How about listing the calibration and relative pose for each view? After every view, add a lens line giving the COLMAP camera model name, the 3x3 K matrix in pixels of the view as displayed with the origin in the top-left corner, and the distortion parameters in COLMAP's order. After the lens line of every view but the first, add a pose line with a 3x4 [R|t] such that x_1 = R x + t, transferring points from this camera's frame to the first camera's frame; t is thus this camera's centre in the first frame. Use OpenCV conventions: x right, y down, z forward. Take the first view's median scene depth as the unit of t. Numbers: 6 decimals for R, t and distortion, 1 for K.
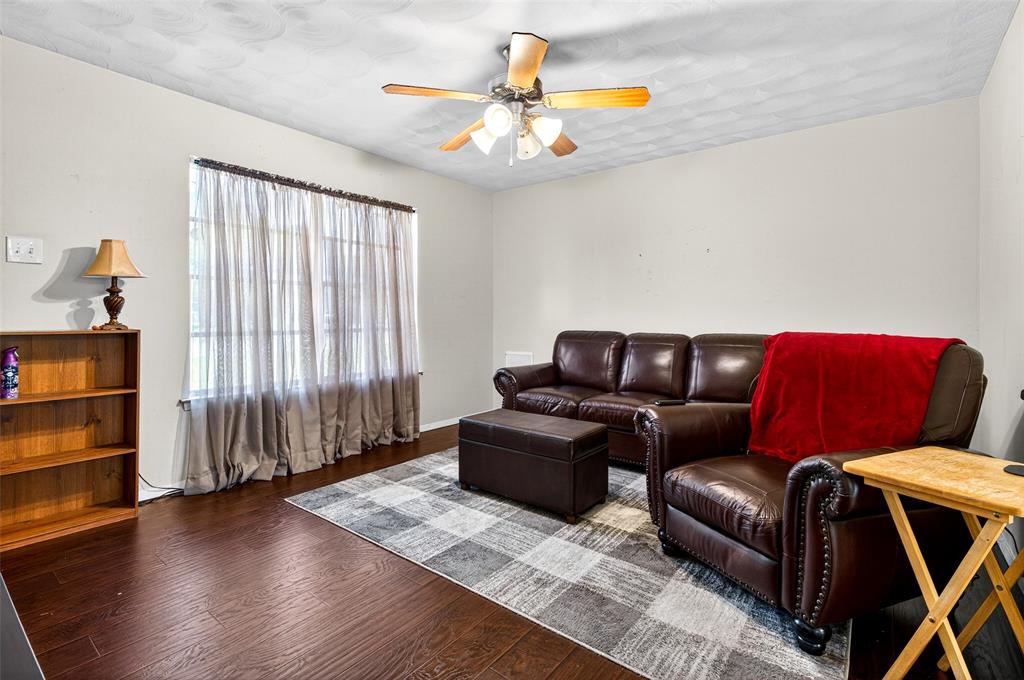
lens RADIAL K [[473.2, 0, 513.6], [0, 473.2, 335.6], [0, 0, 1]] dist [0.001007, -0.000171]
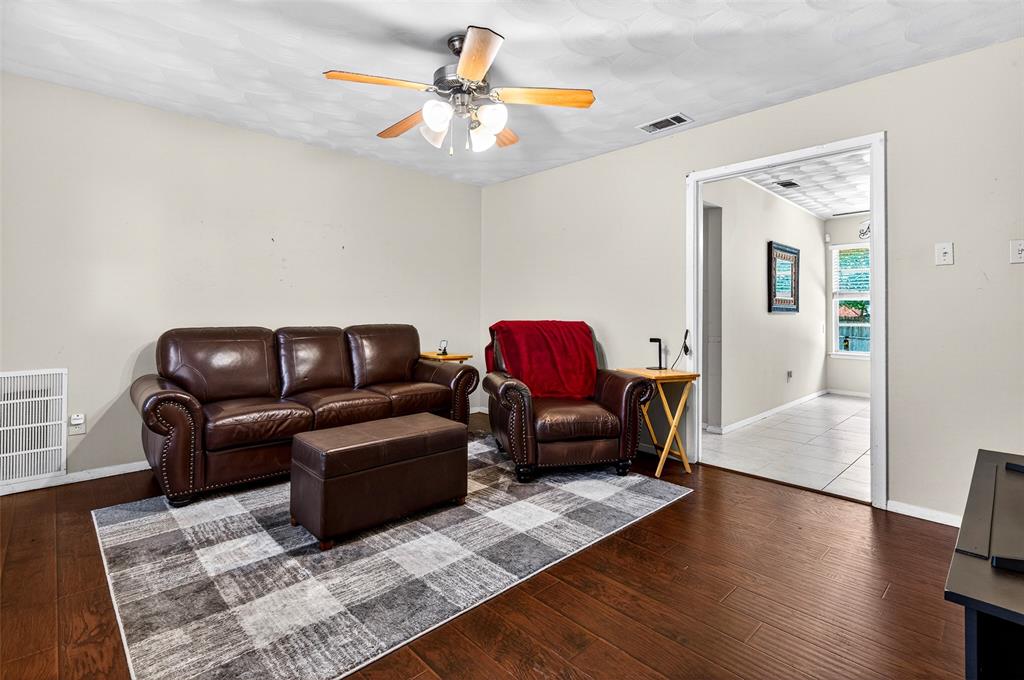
lens RADIAL K [[477.7, 0, 510.0], [0, 477.7, 316.6], [0, 0, 1]] dist [0.008319, -0.000218]
pose [[0.141926, -0.003184, 0.989872, -0.902089], [0.031770, 0.999494, -0.001340, -0.016368], [-0.989367, 0.031638, 0.141955, 0.716276]]
